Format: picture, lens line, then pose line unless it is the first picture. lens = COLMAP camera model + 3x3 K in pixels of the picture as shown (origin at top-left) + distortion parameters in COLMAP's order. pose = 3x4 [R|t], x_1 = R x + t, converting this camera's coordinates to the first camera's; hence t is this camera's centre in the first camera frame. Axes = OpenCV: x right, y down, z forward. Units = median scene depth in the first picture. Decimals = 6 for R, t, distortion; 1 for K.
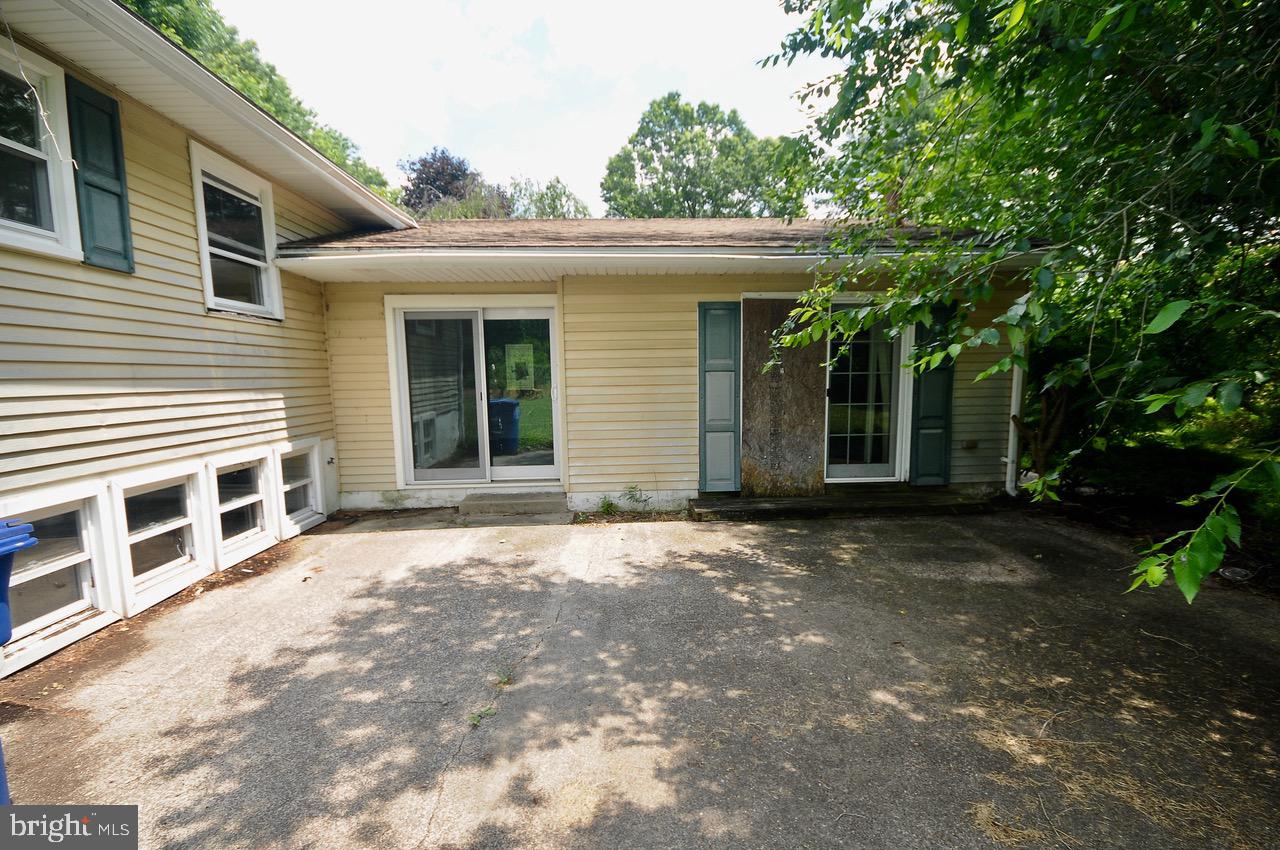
lens RADIAL K [[569.1, 0, 649.7], [0, 569.1, 437.9], [0, 0, 1]] dist [-0.001927, -0.000585]
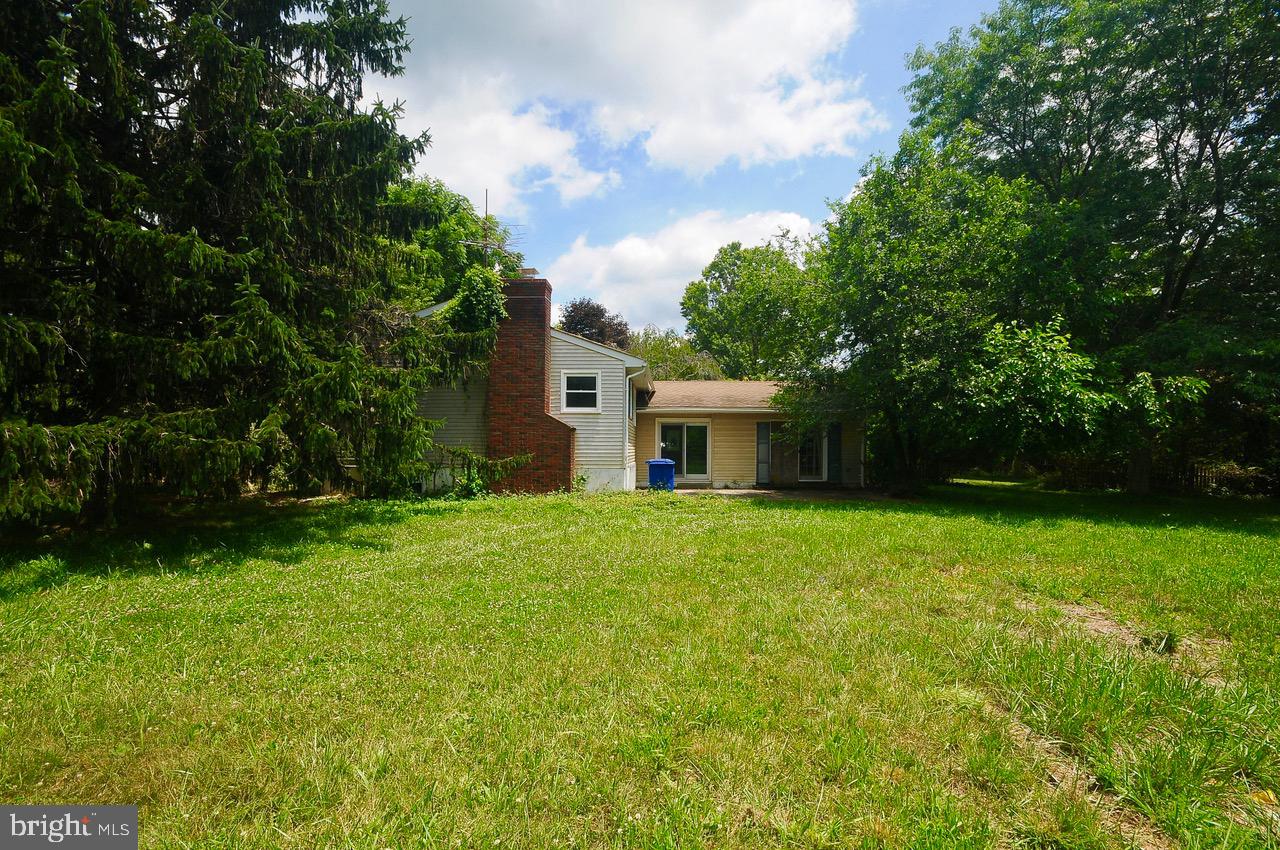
lens RADIAL K [[606.7, 0, 642.2], [0, 606.7, 445.4], [0, 0, 1]] dist [-0.000507, -0.000011]
pose [[0.995570, 0.018867, -0.092109, -0.217345], [-0.028993, 0.993523, -0.109874, 0.259811], [0.089440, 0.112058, 0.989668, -2.209727]]
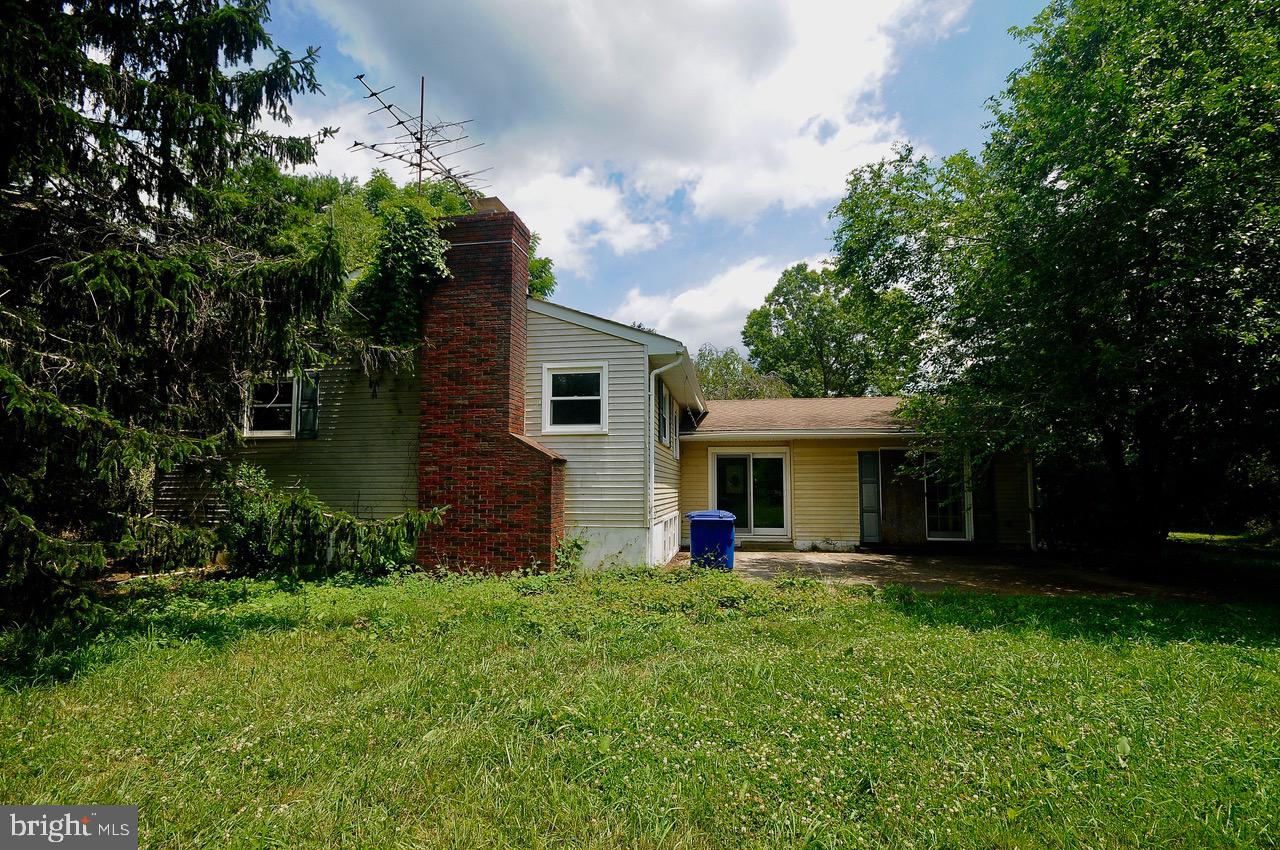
lens RADIAL K [[569.1, 0, 649.7], [0, 569.1, 437.9], [0, 0, 1]] dist [-0.001927, -0.000585]
pose [[0.981039, -0.002581, -0.193794, -0.247112], [-0.034574, 0.981542, -0.188093, 0.132264], [0.190702, 0.191227, 0.962842, -1.129614]]
